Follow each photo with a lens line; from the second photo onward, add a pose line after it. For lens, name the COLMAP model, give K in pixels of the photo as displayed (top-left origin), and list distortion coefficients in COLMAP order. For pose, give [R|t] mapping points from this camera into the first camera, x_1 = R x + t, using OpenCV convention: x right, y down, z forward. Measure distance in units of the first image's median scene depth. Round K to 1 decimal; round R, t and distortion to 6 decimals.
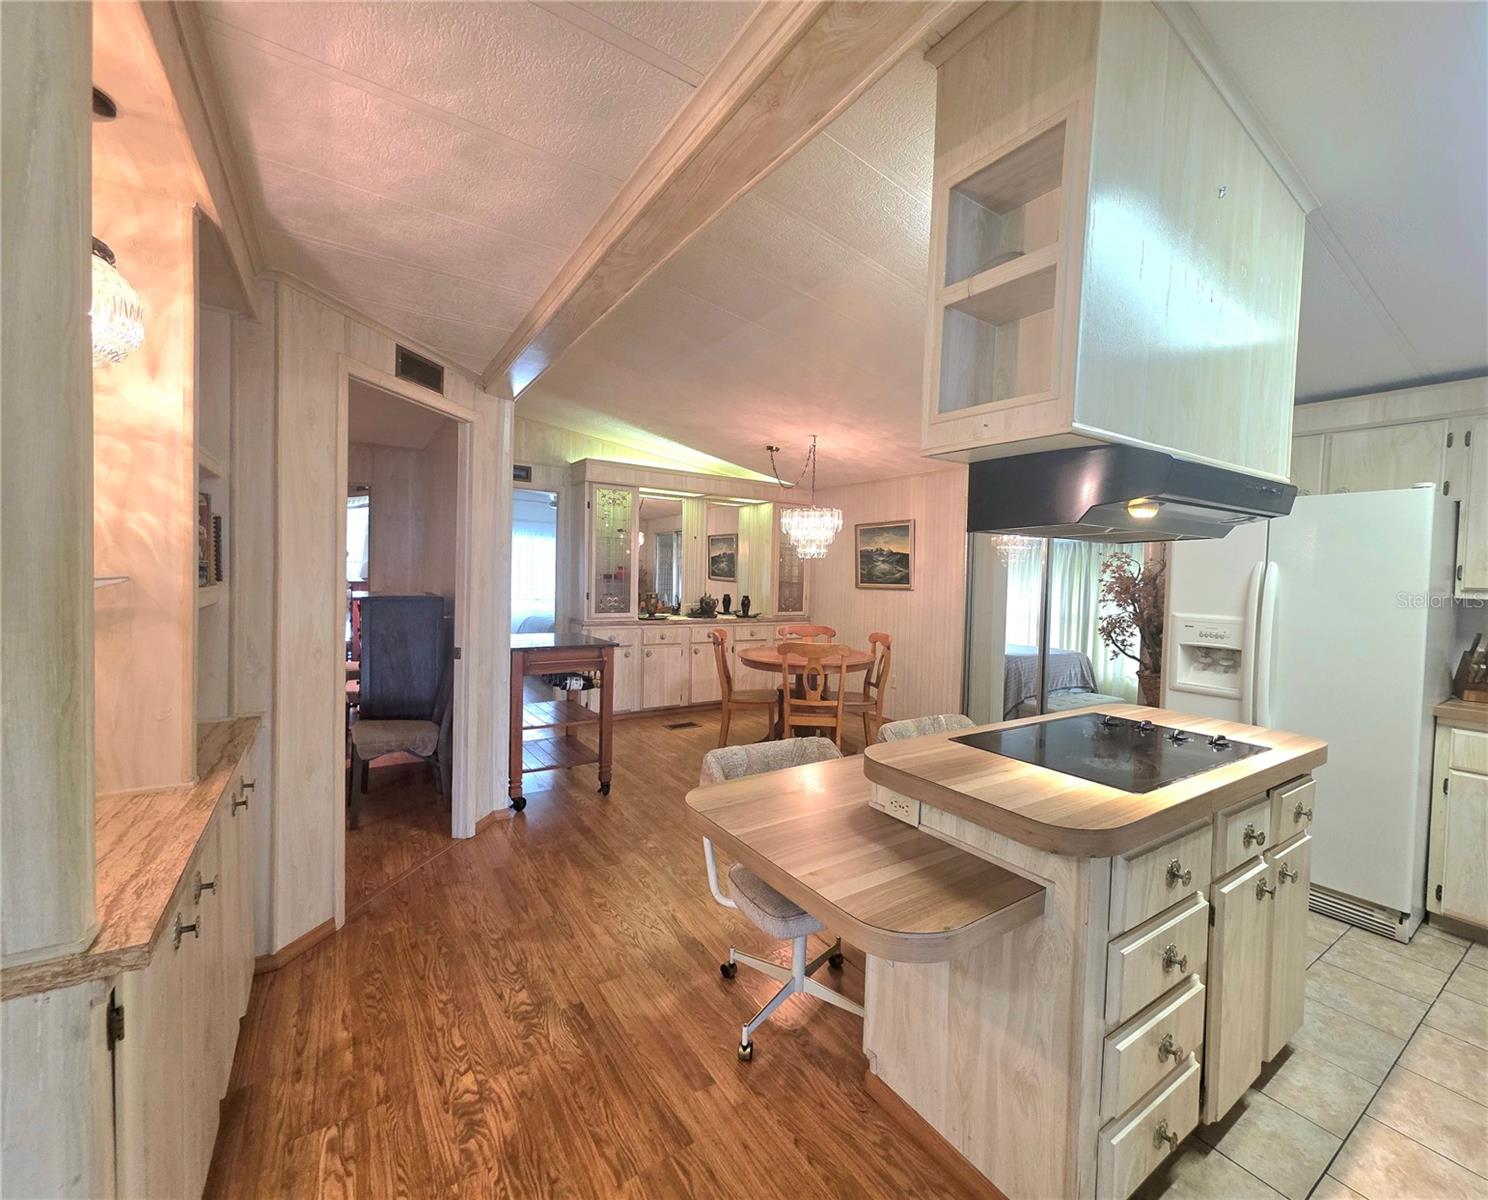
lens RADIAL K [[638.6, 0, 802.6], [0, 638.6, 593.7], [0, 0, 1]] dist [0.002494, 0.000401]
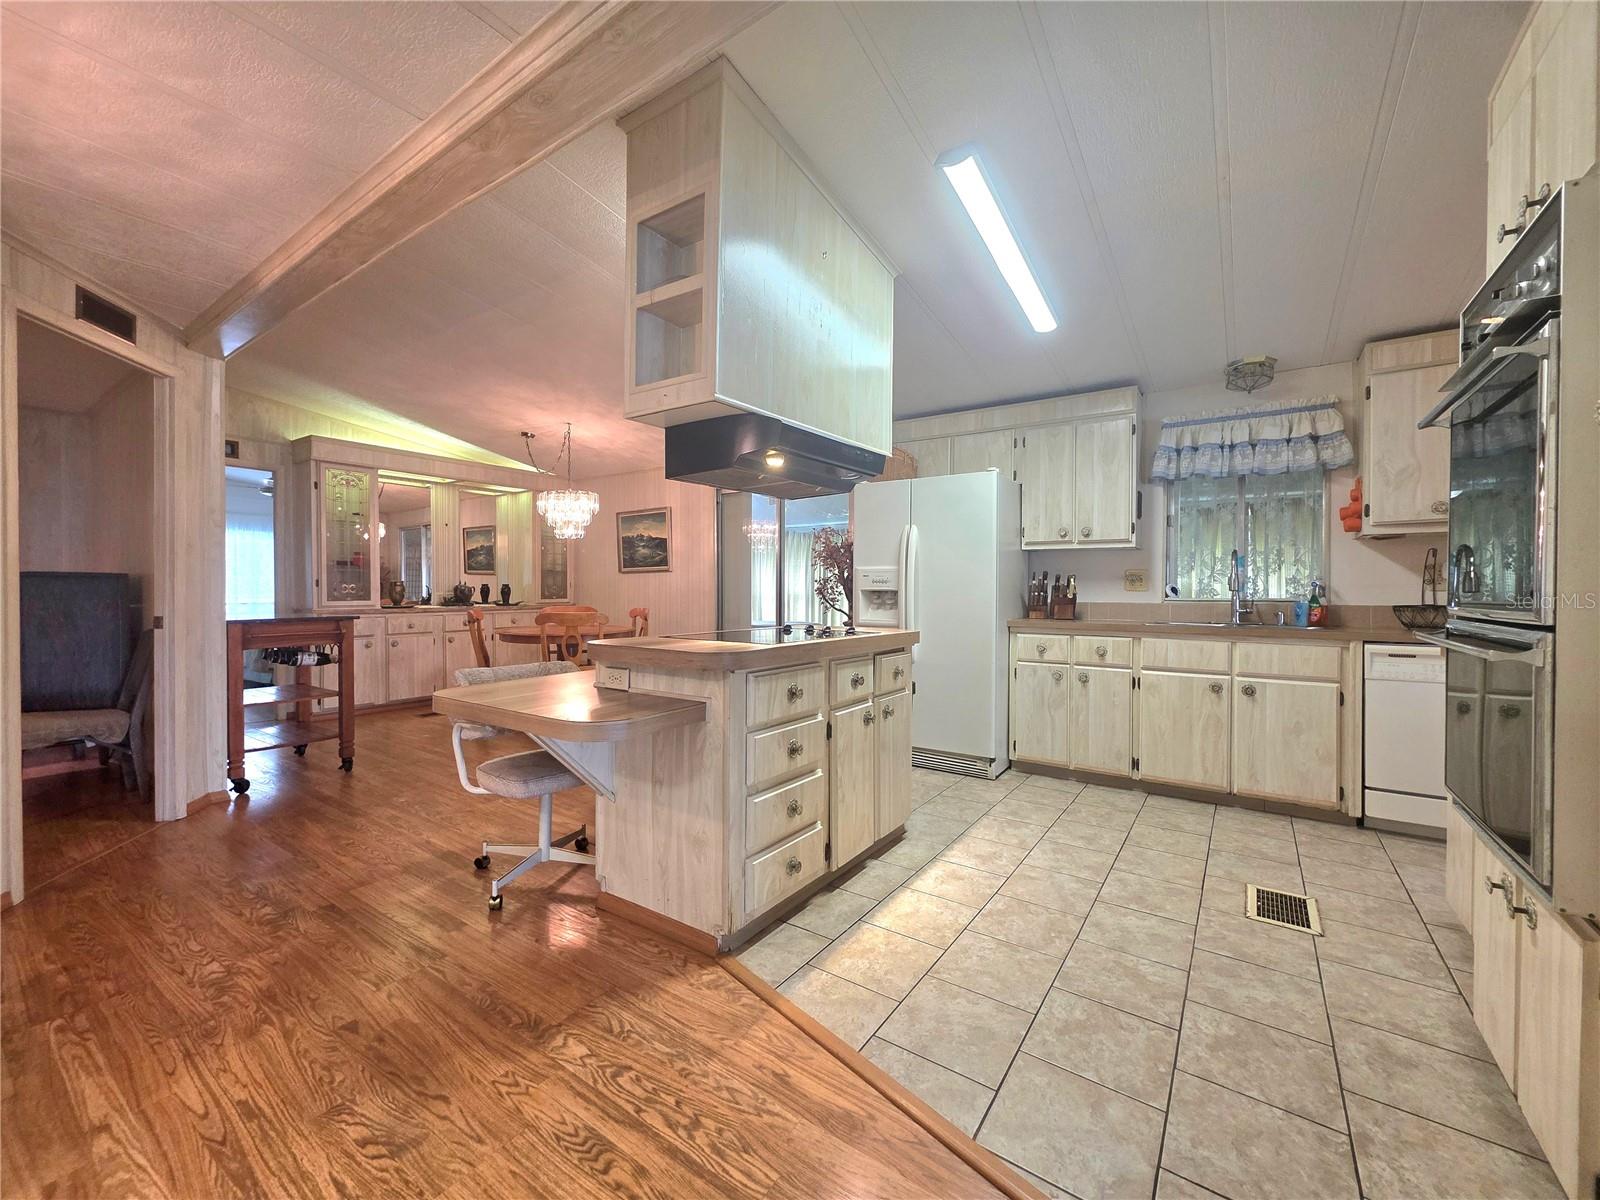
lens RADIAL K [[637.2, 0, 802.3], [0, 637.2, 594.2], [0, 0, 1]] dist [0.001472, 0.000396]
pose [[0.944109, -0.029326, 0.328327, 0.036780], [0.033832, 0.999395, -0.008020, 0.074596], [-0.327893, 0.018679, 0.944530, -0.158966]]
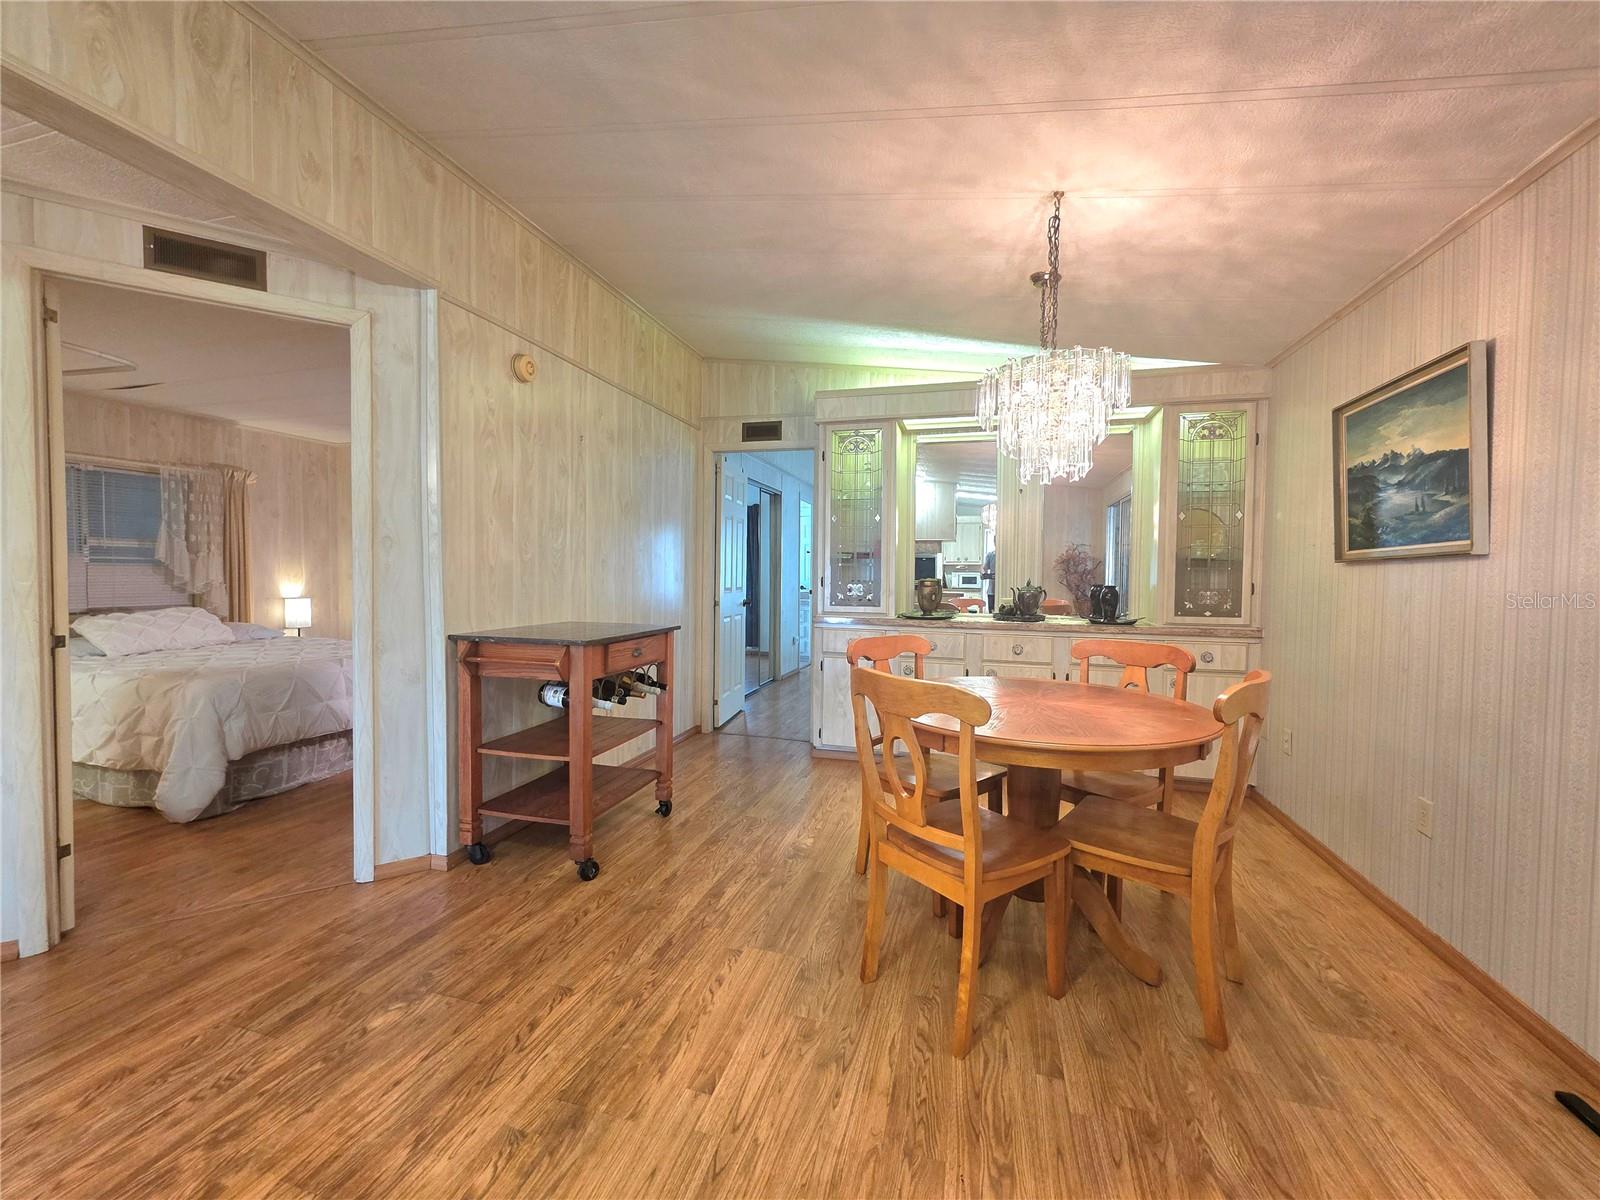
lens RADIAL K [[639.3, 0, 802.5], [0, 639.3, 592.6], [0, 0, 1]] dist [0.001838, 0.000346]
pose [[0.619502, 0.003297, -0.784988, 0.319887], [-0.017086, 0.999811, -0.009285, 0.033506], [0.784809, 0.019164, 0.619441, 0.775688]]
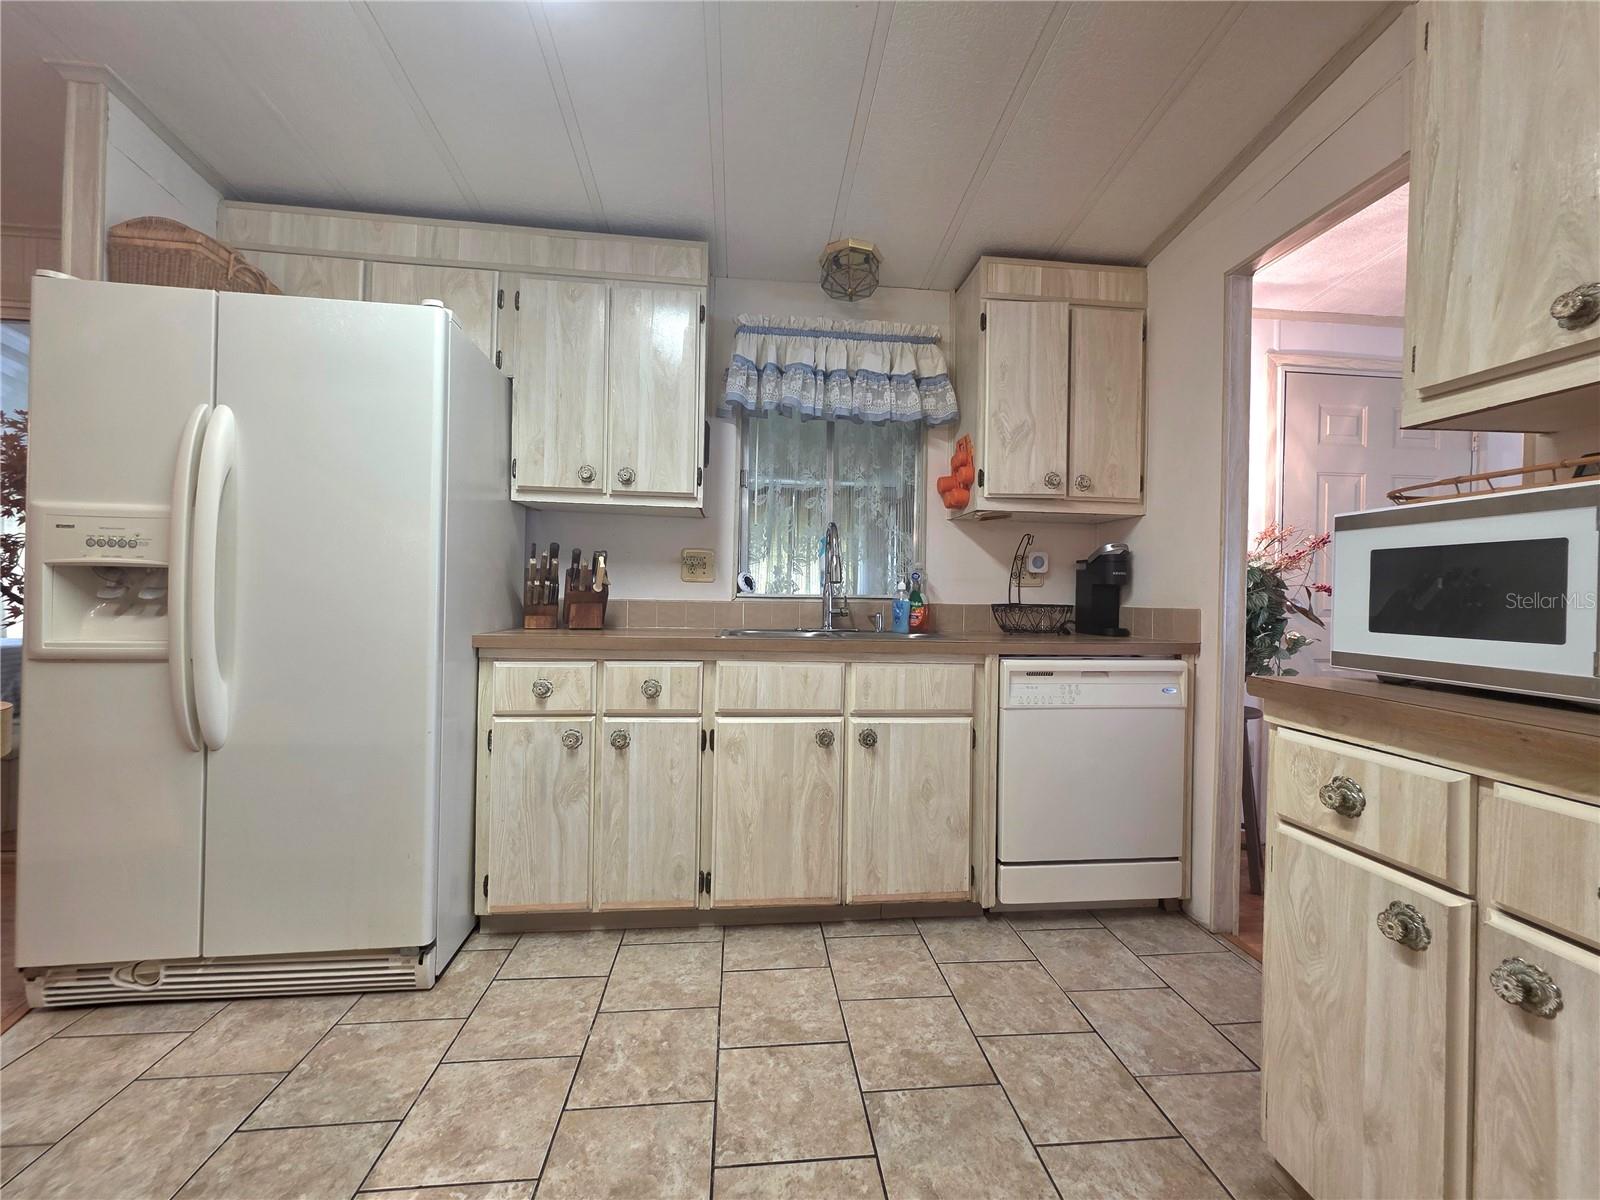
lens RADIAL K [[637.2, 0, 802.3], [0, 637.2, 594.2], [0, 0, 1]] dist [0.001472, 0.000396]
pose [[0.503197, -0.020805, 0.863922, 0.366276], [0.020862, 0.999711, 0.011924, 0.086053], [-0.863920, 0.012023, 0.503485, 0.207969]]
